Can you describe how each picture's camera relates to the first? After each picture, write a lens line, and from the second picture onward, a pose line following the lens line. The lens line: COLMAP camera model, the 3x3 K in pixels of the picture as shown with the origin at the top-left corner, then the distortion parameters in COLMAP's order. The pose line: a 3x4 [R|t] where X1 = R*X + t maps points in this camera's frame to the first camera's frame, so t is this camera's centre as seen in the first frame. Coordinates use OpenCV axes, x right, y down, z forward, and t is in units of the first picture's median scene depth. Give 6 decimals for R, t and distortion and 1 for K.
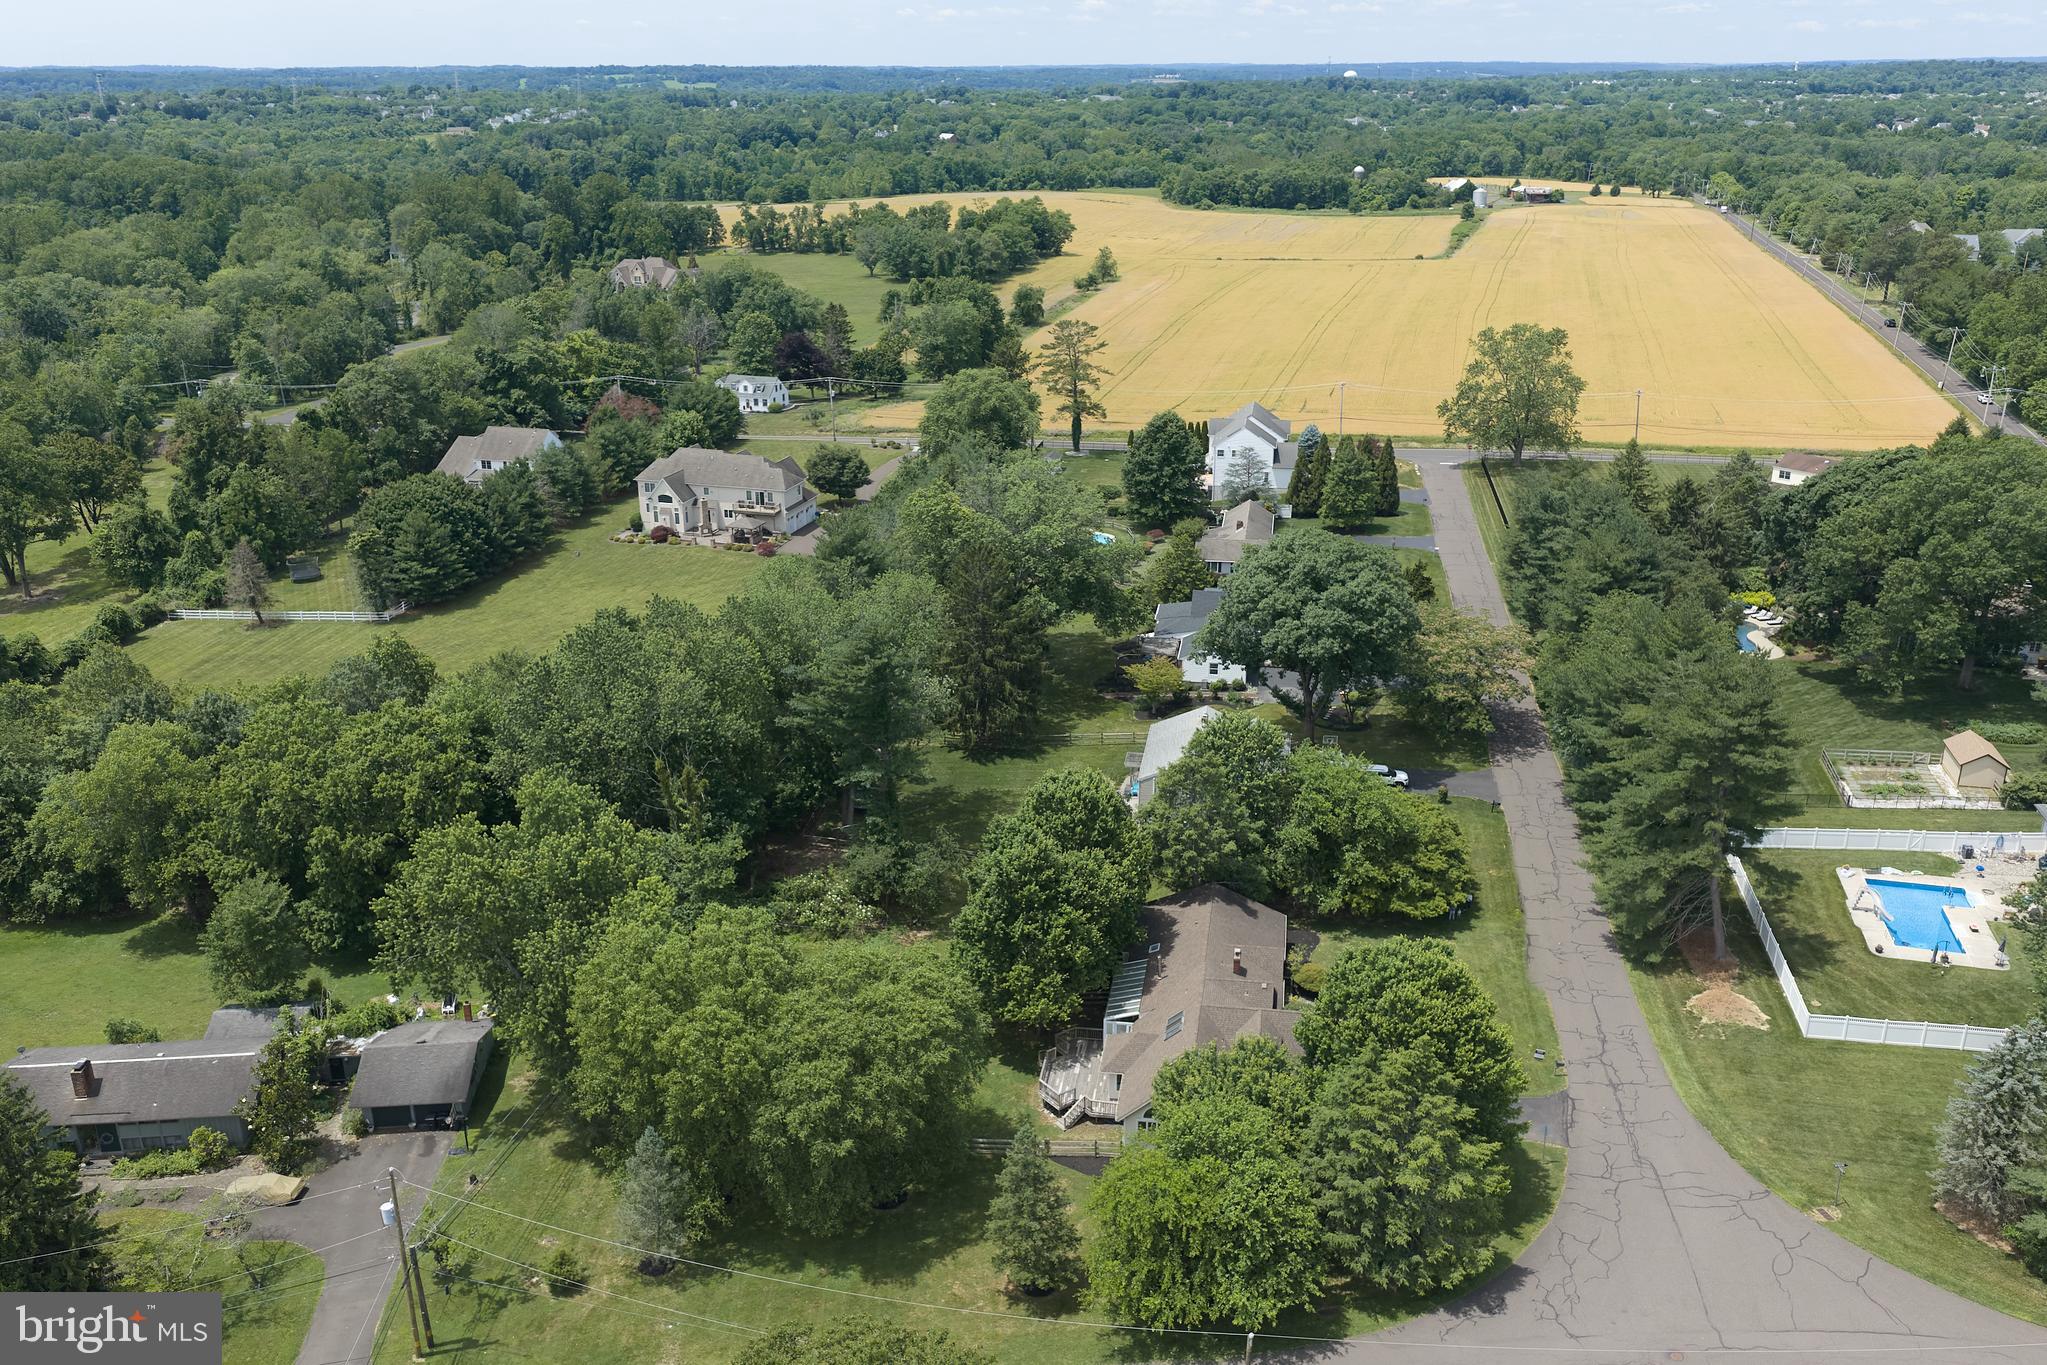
lens RADIAL K [[1721.9, 0, 1024.1], [0, 1721.9, 681.2], [0, 0, 1]] dist [0.008048, -0.011624]
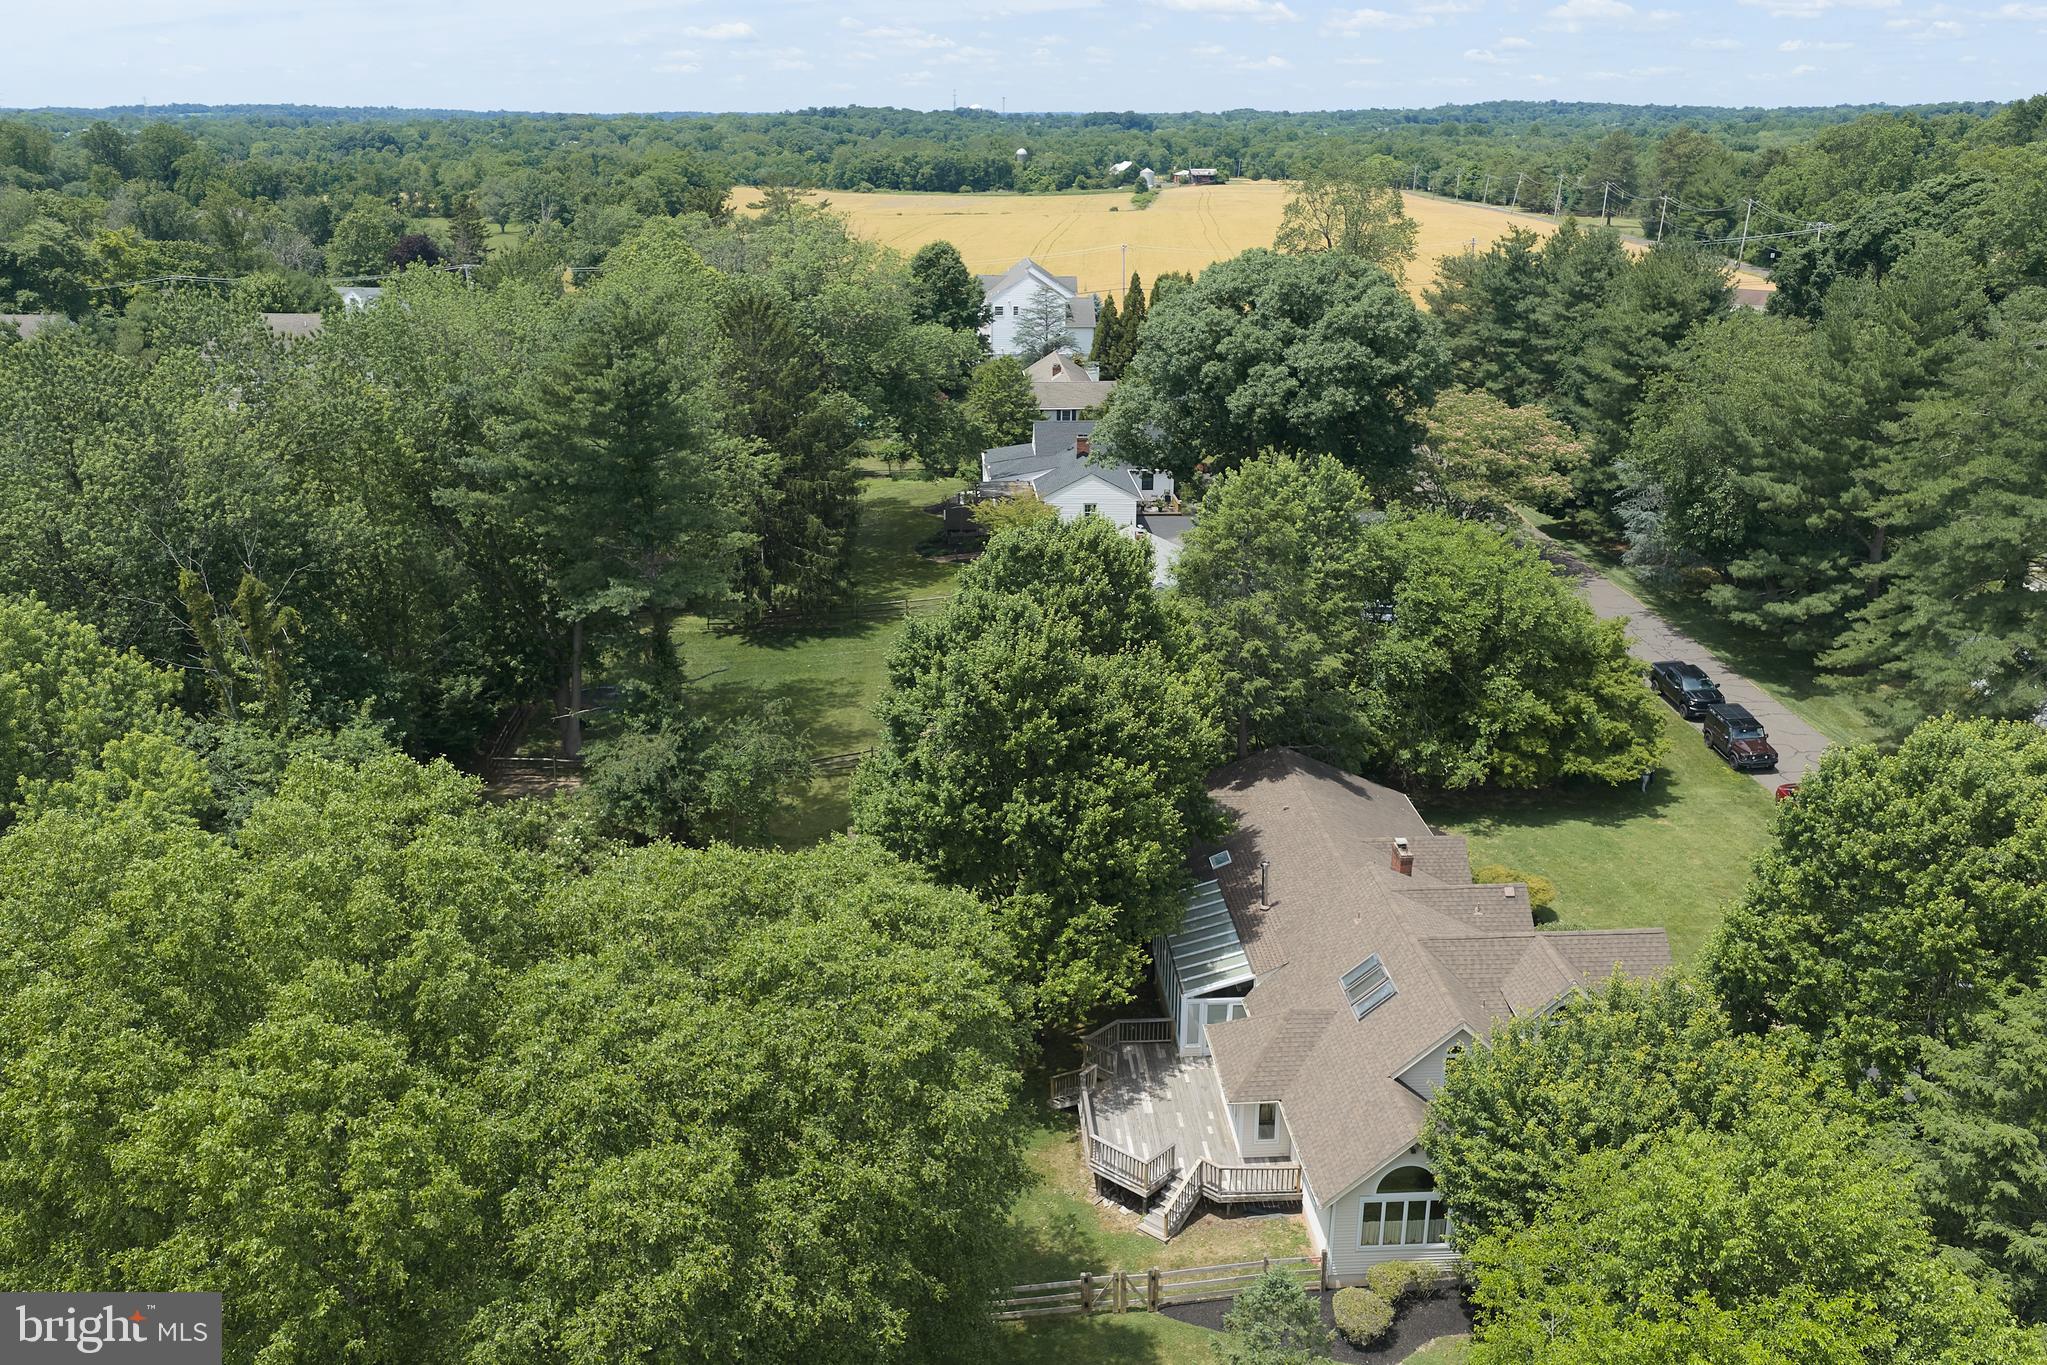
lens RADIAL K [[1721.9, 0, 1023.1], [0, 1721.9, 682.8], [0, 0, 1]] dist [0.008048, -0.011624]
pose [[0.978156, -0.063260, 0.198013, -0.088893], [0.068692, 0.997424, -0.020674, 0.115908], [-0.196195, 0.033825, 0.979981, 0.533925]]
